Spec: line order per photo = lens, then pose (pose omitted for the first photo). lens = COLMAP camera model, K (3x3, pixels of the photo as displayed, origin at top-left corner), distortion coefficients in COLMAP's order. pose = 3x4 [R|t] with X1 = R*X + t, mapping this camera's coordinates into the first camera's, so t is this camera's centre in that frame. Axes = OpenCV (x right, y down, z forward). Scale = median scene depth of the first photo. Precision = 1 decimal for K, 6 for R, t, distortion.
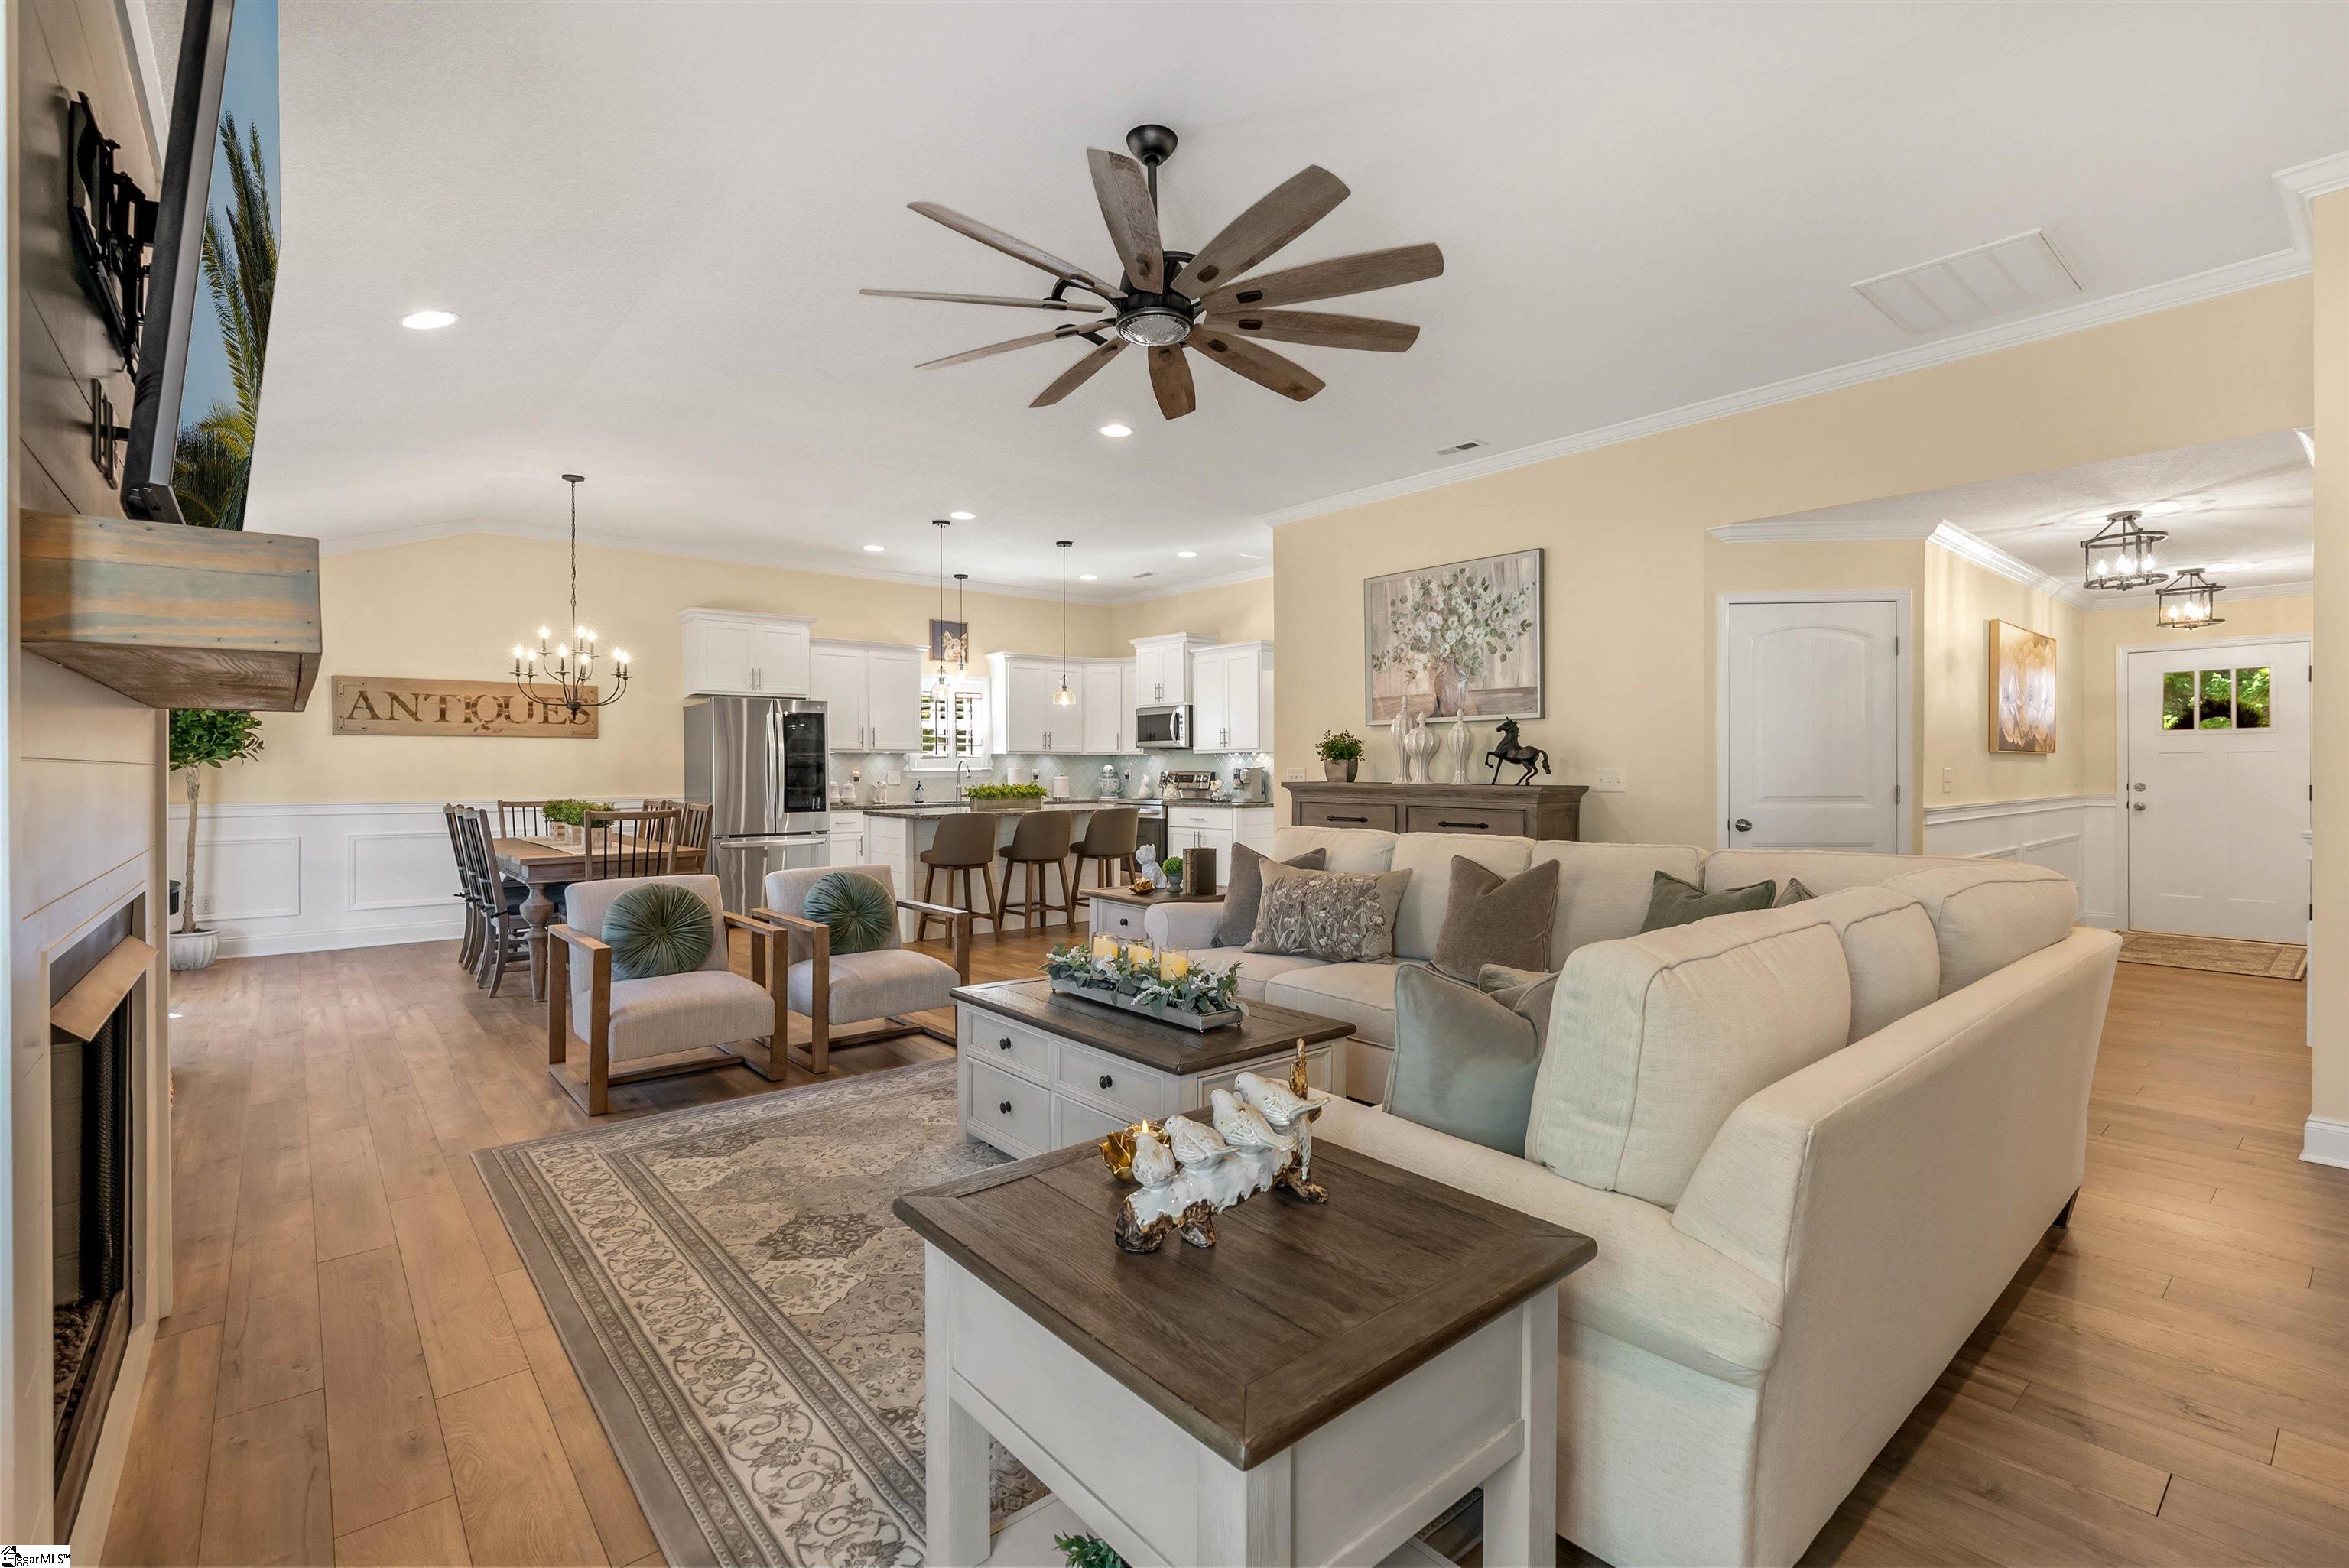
lens RADIAL K [[1055.9, 0, 1183.7], [0, 1055.9, 772.0], [0, 0, 1]] dist [-0.010885, 0.004958]
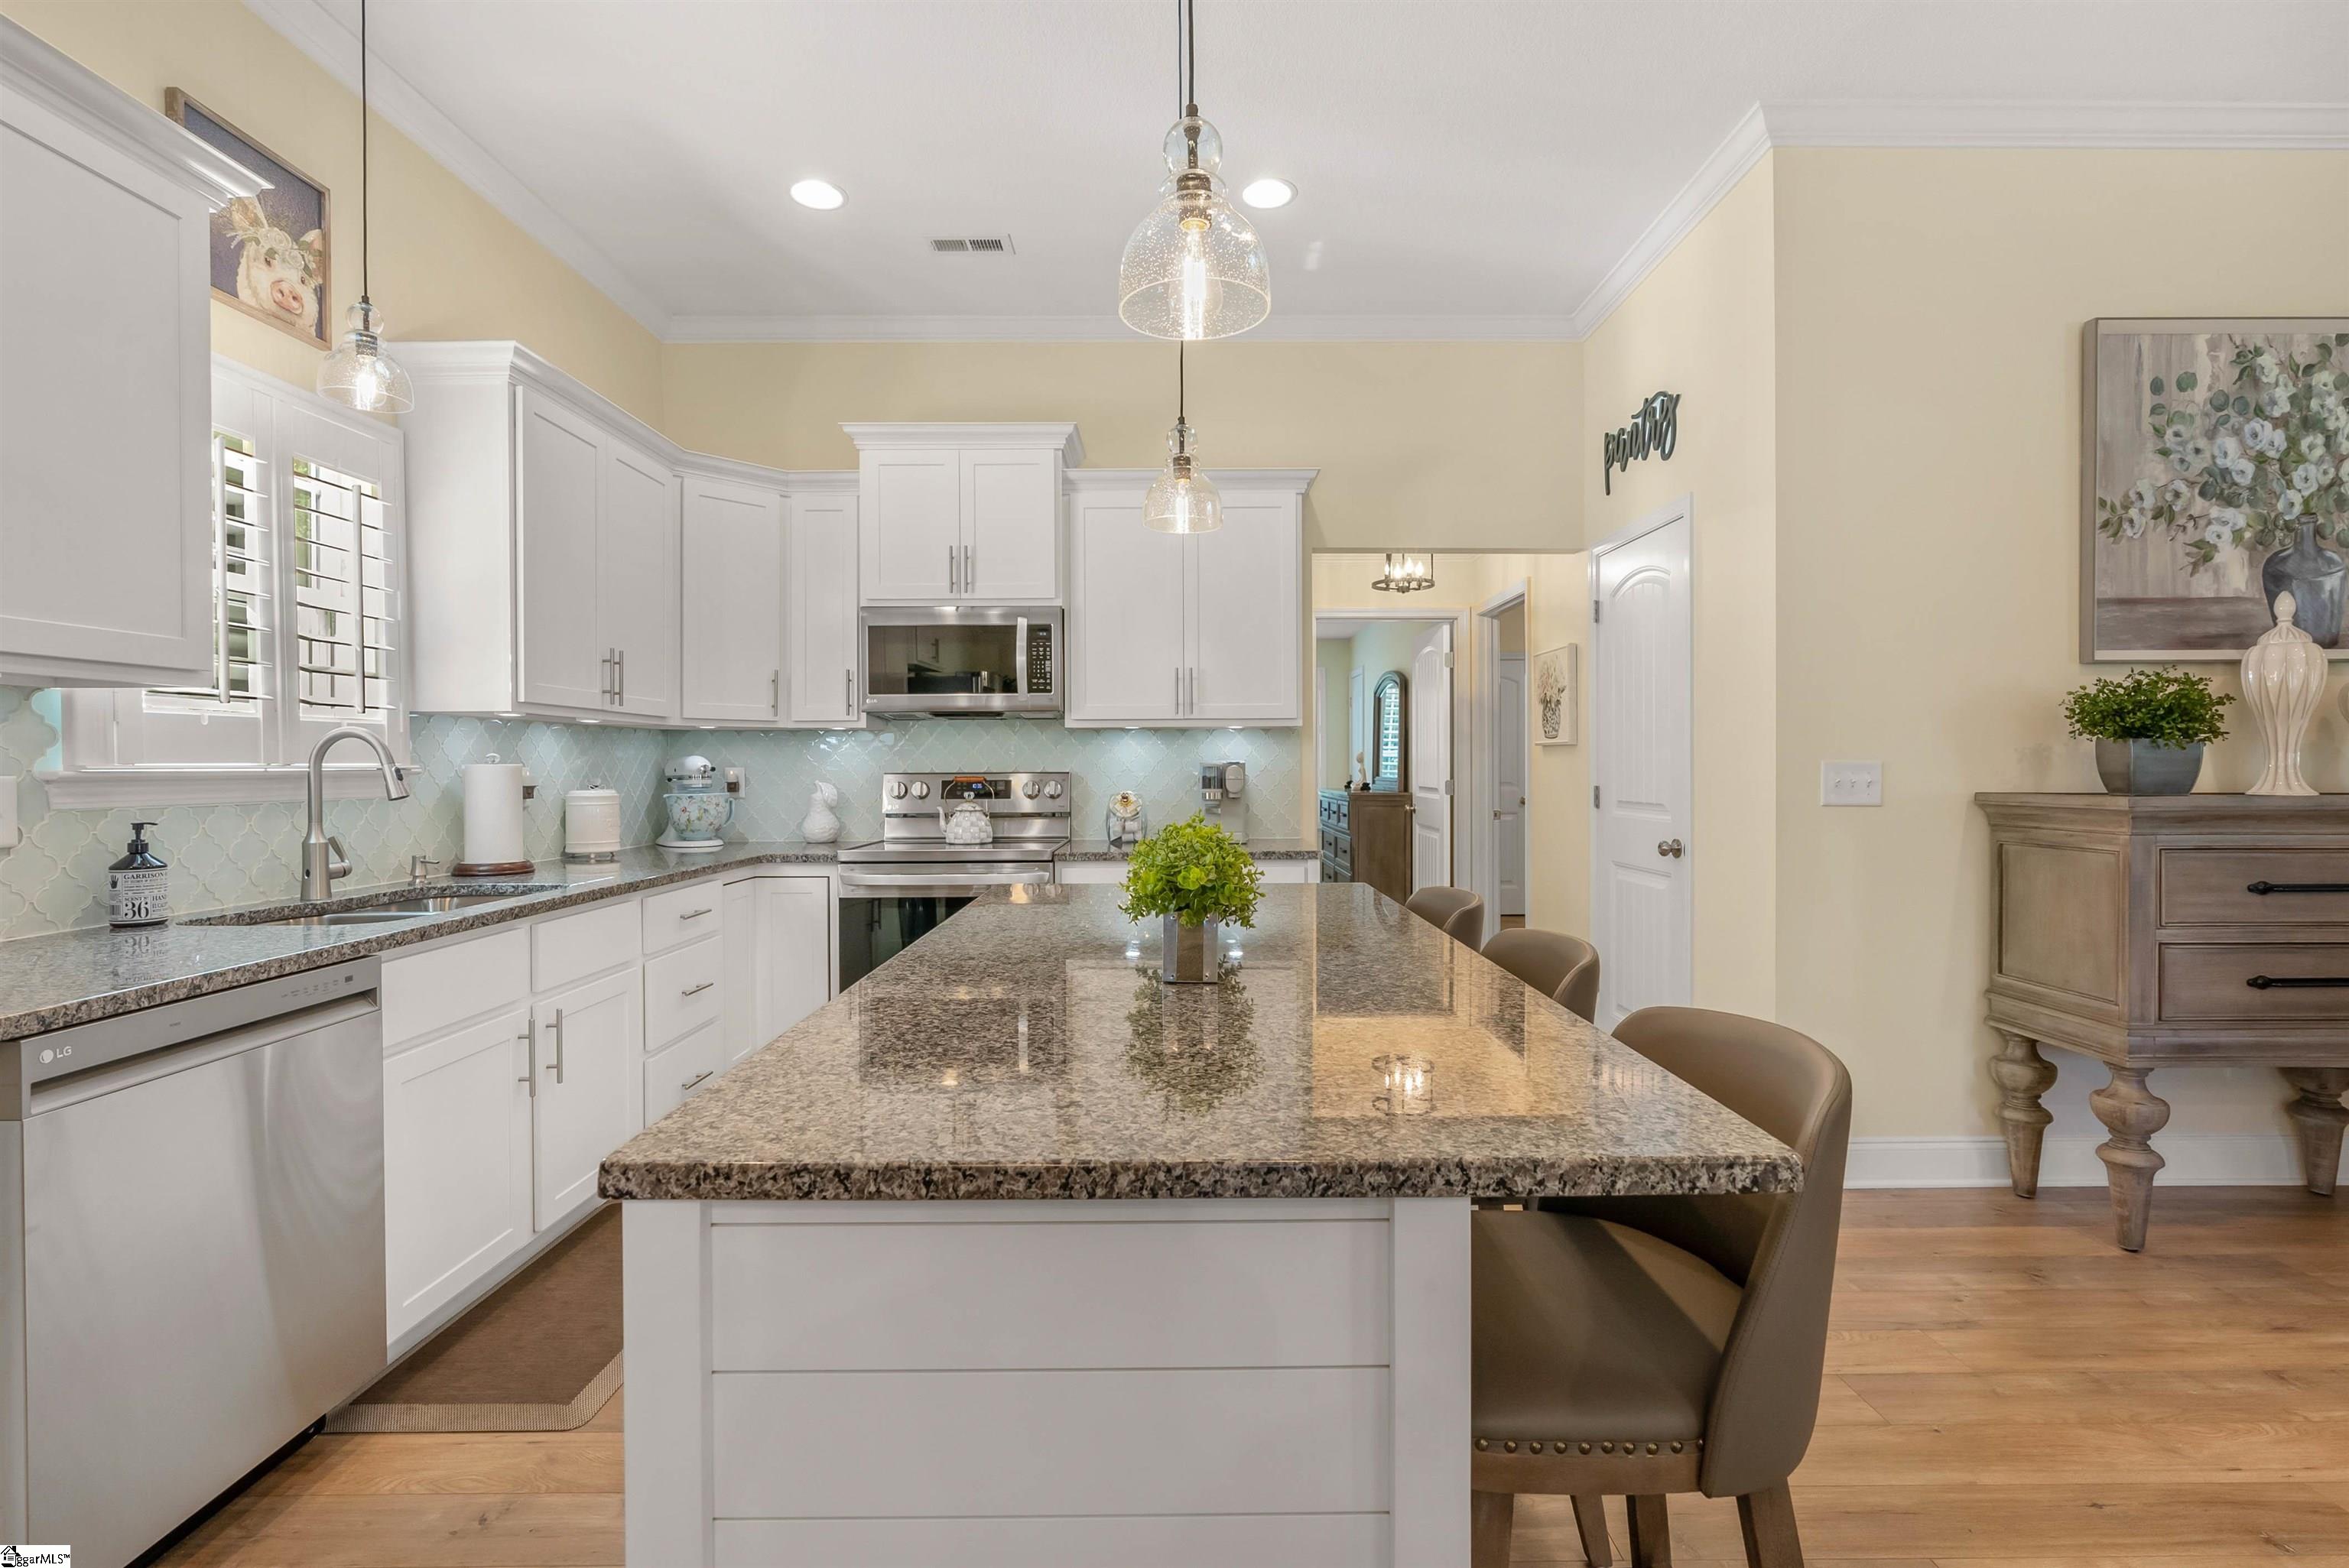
lens RADIAL K [[1055.9, 0, 1183.7], [0, 1055.9, 772.0], [0, 0, 1]] dist [-0.010885, 0.004958]
pose [[0.645163, -0.004645, 0.764030, -0.402078], [0.004698, 0.999987, 0.002113, -0.001396], [-0.764030, 0.002226, 0.645177, 1.030678]]
